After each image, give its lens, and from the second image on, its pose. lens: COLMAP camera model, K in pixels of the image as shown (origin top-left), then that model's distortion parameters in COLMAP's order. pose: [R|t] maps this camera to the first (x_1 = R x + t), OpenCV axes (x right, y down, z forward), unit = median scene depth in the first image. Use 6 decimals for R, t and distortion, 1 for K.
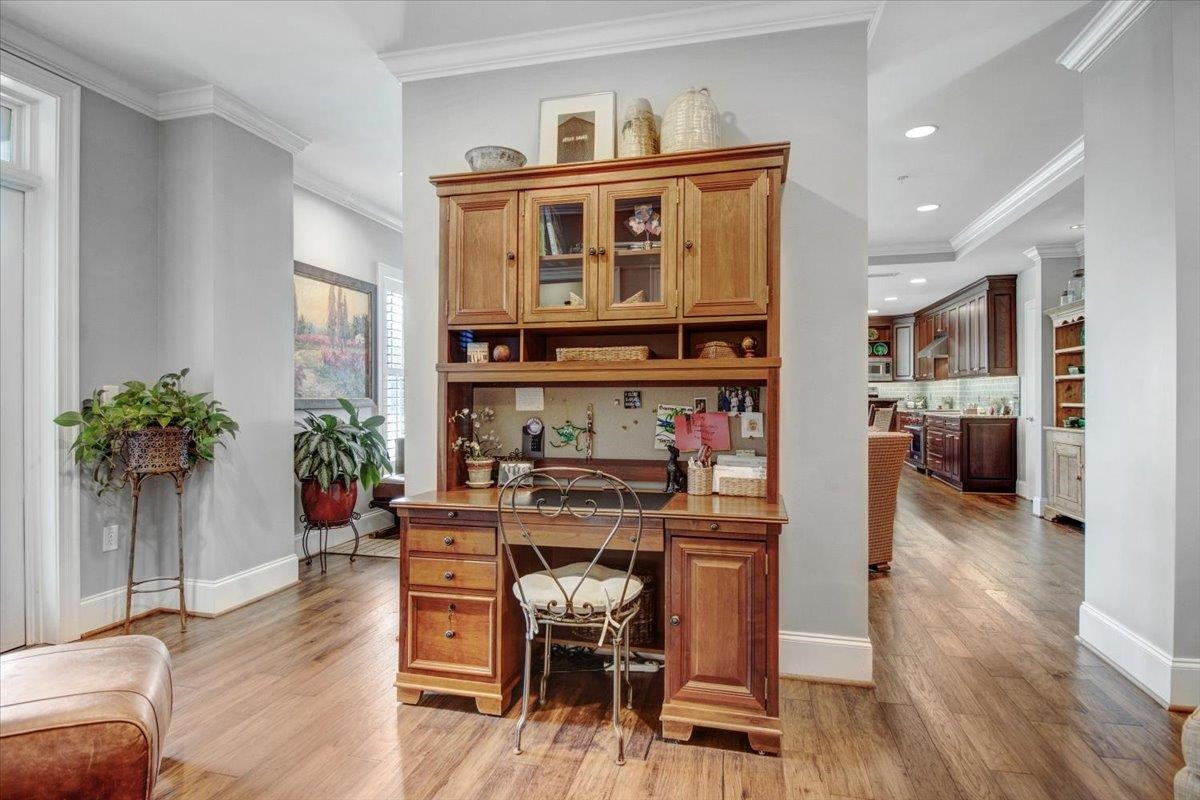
lens RADIAL K [[627.0, 0, 656.9], [0, 627.0, 401.5], [0, 0, 1]] dist [-0.000195, -0.000192]
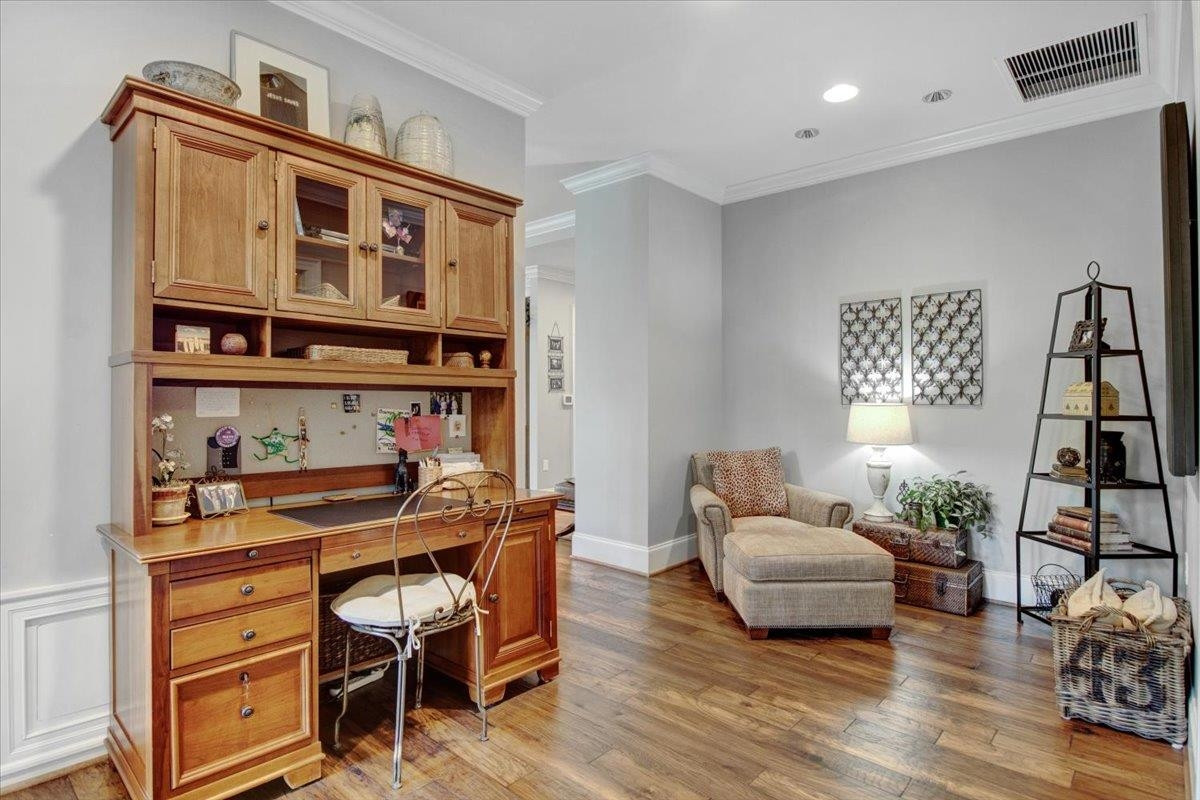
lens RADIAL K [[574.5, 0, 595.7], [0, 574.5, 398.8], [0, 0, 1]] dist [0.001989, -0.012548]
pose [[0.518233, 0.008863, 0.855194, -0.633937], [-0.003135, 0.999959, -0.008464, -0.003845], [-0.855234, 0.001706, 0.518240, 0.248349]]
